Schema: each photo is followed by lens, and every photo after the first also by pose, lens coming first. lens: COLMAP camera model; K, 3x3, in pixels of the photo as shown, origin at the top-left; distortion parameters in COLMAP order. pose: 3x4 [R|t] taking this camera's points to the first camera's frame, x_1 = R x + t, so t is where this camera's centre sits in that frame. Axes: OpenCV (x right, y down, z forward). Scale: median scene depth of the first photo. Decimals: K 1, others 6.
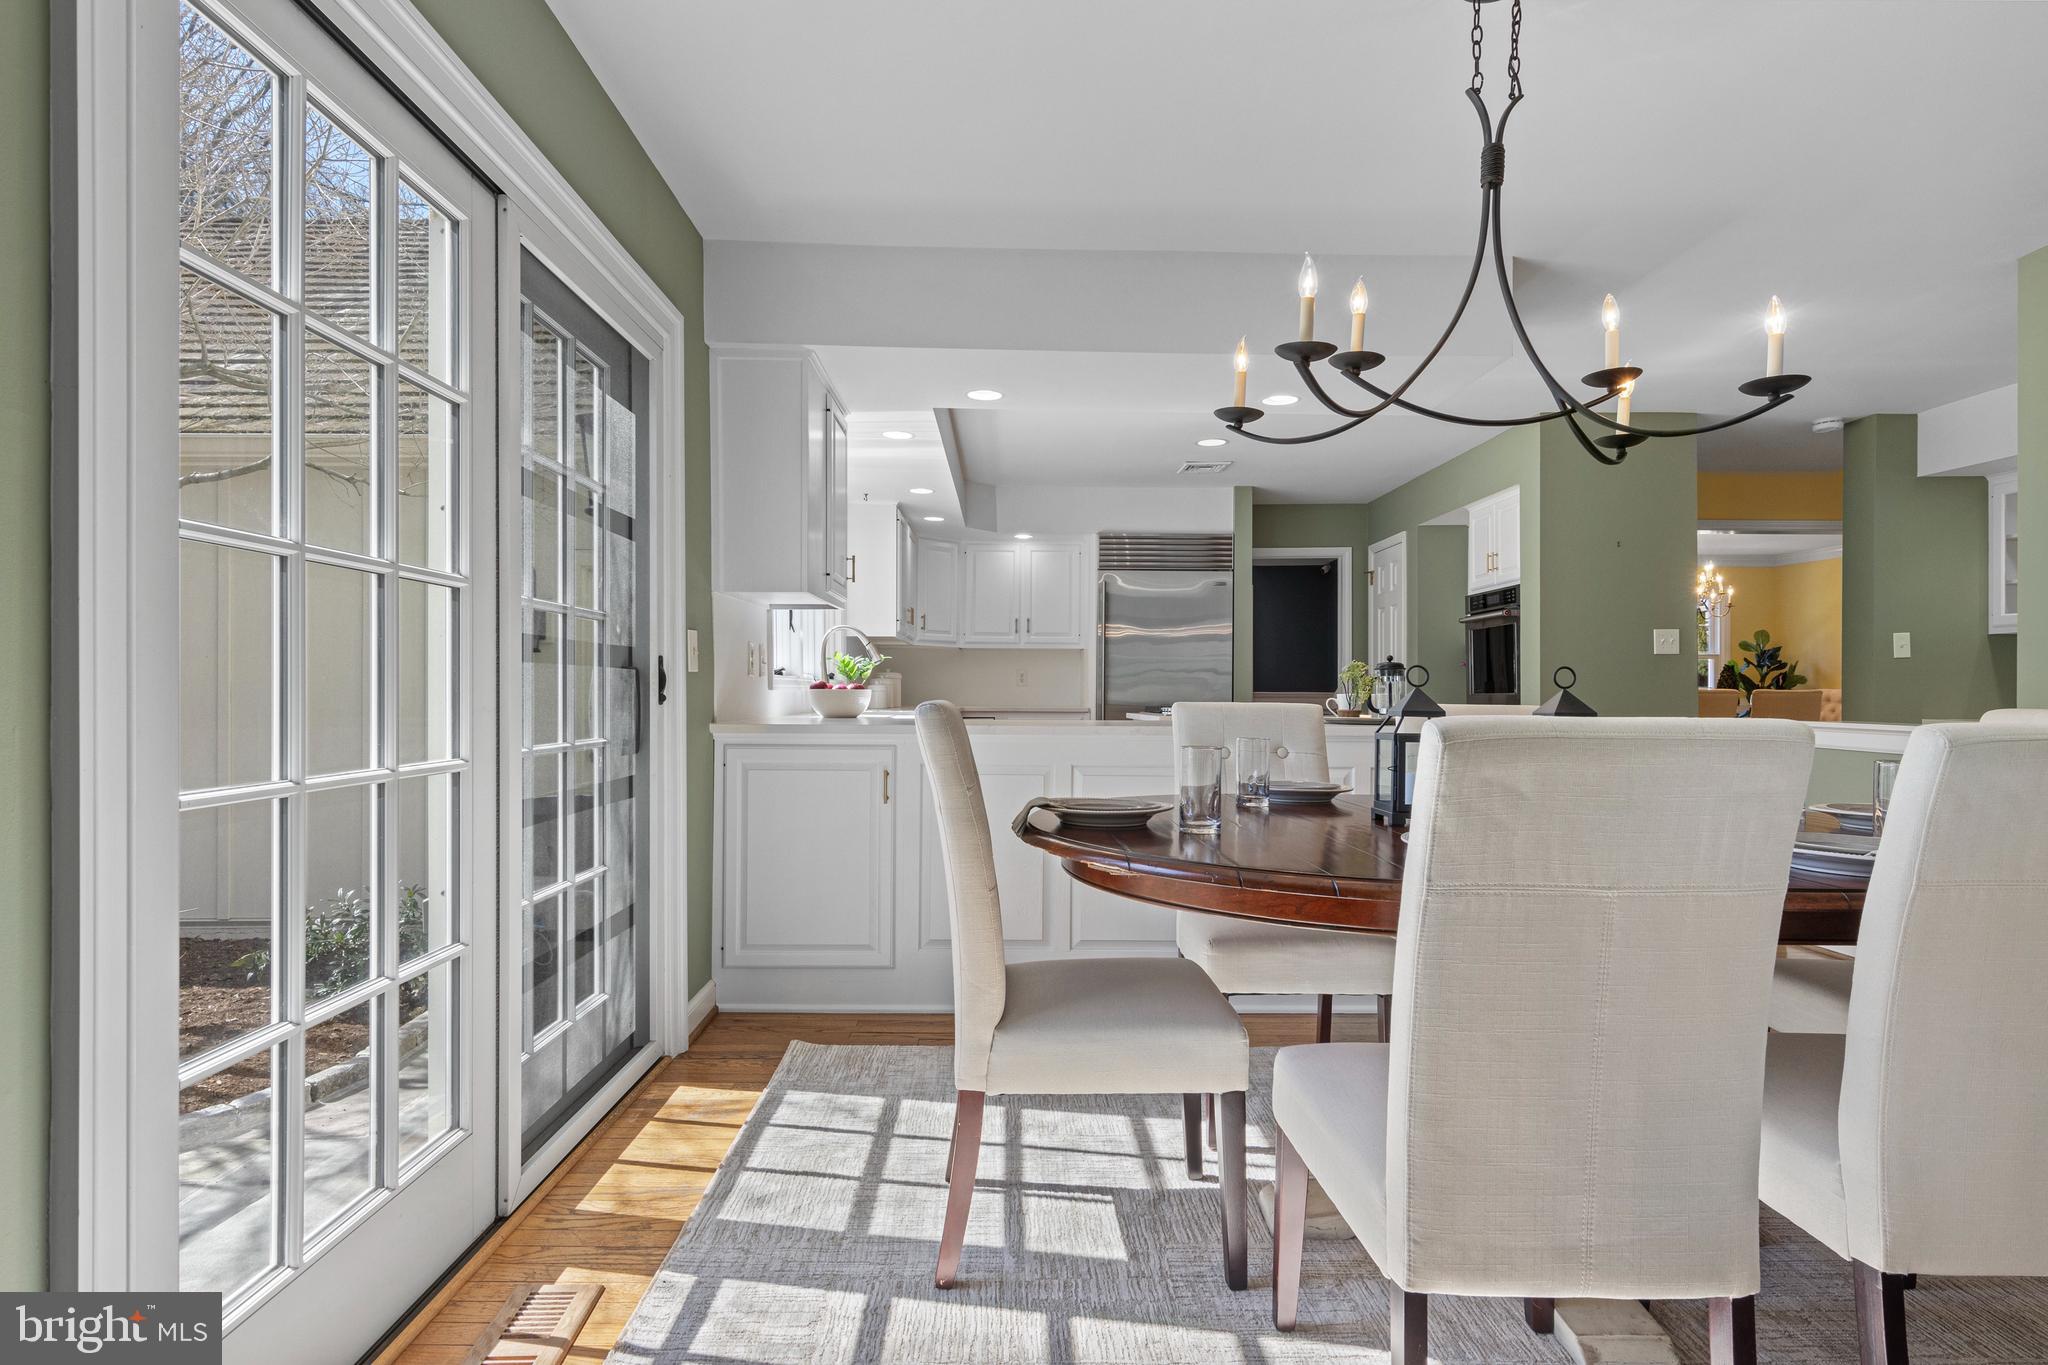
lens RADIAL K [[1044.6, 0, 1025.1], [0, 1044.6, 688.4], [0, 0, 1]] dist [0.009264, -0.002217]
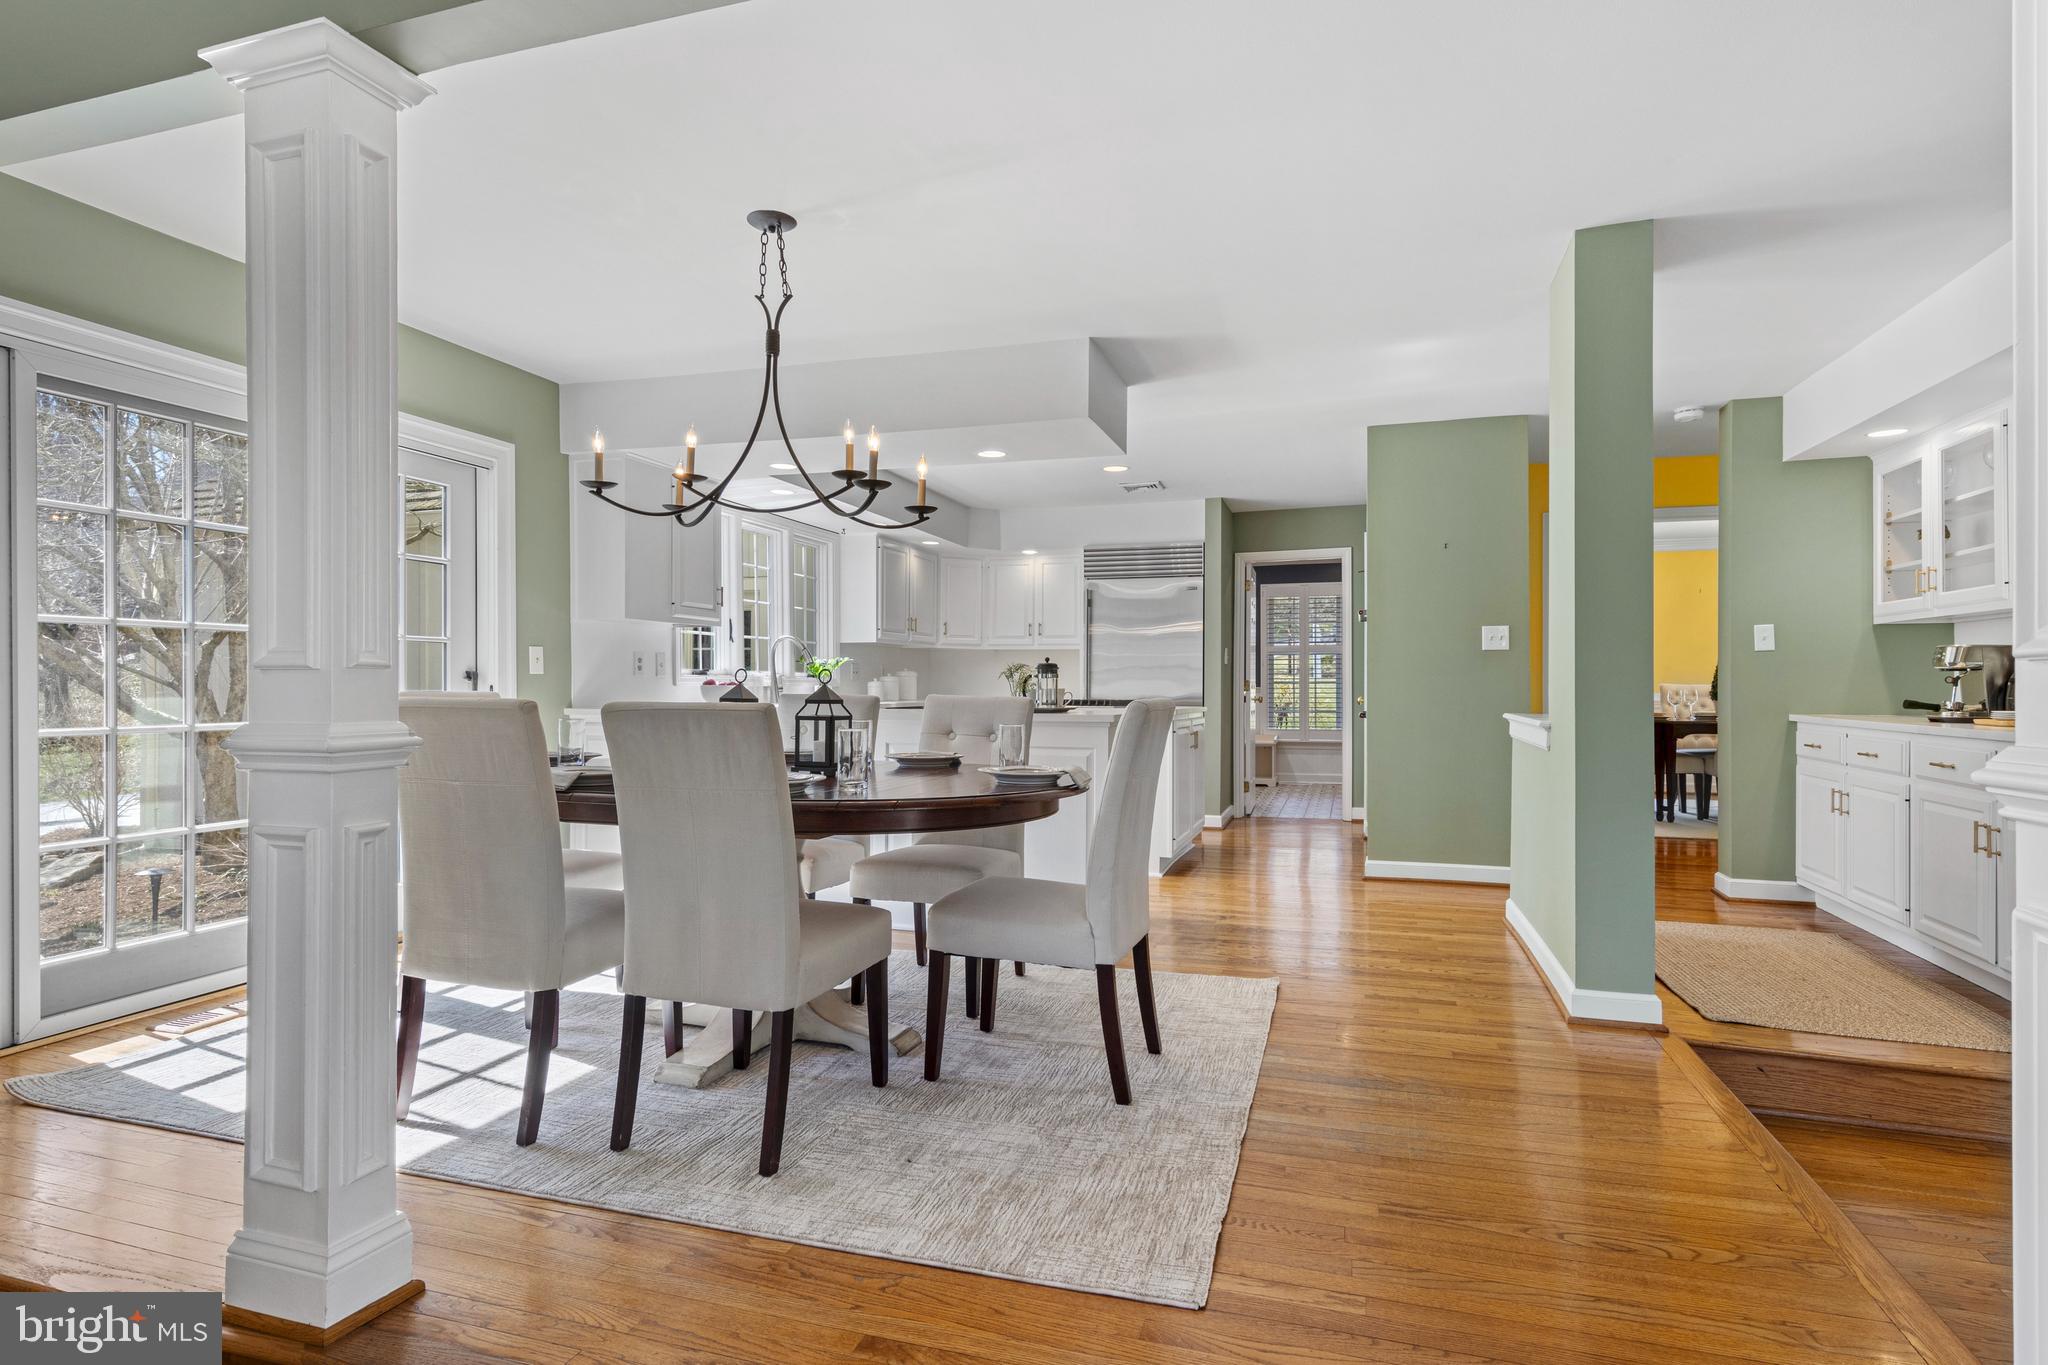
lens RADIAL K [[1049.1, 0, 1026.8], [0, 1049.1, 678.7], [0, 0, 1]] dist [0.012637, -0.000895]
pose [[0.945461, -0.003316, -0.325718, 0.507910], [0.001678, 0.999984, -0.005309, 0.001016], [0.325731, 0.004473, 0.945452, -0.130359]]
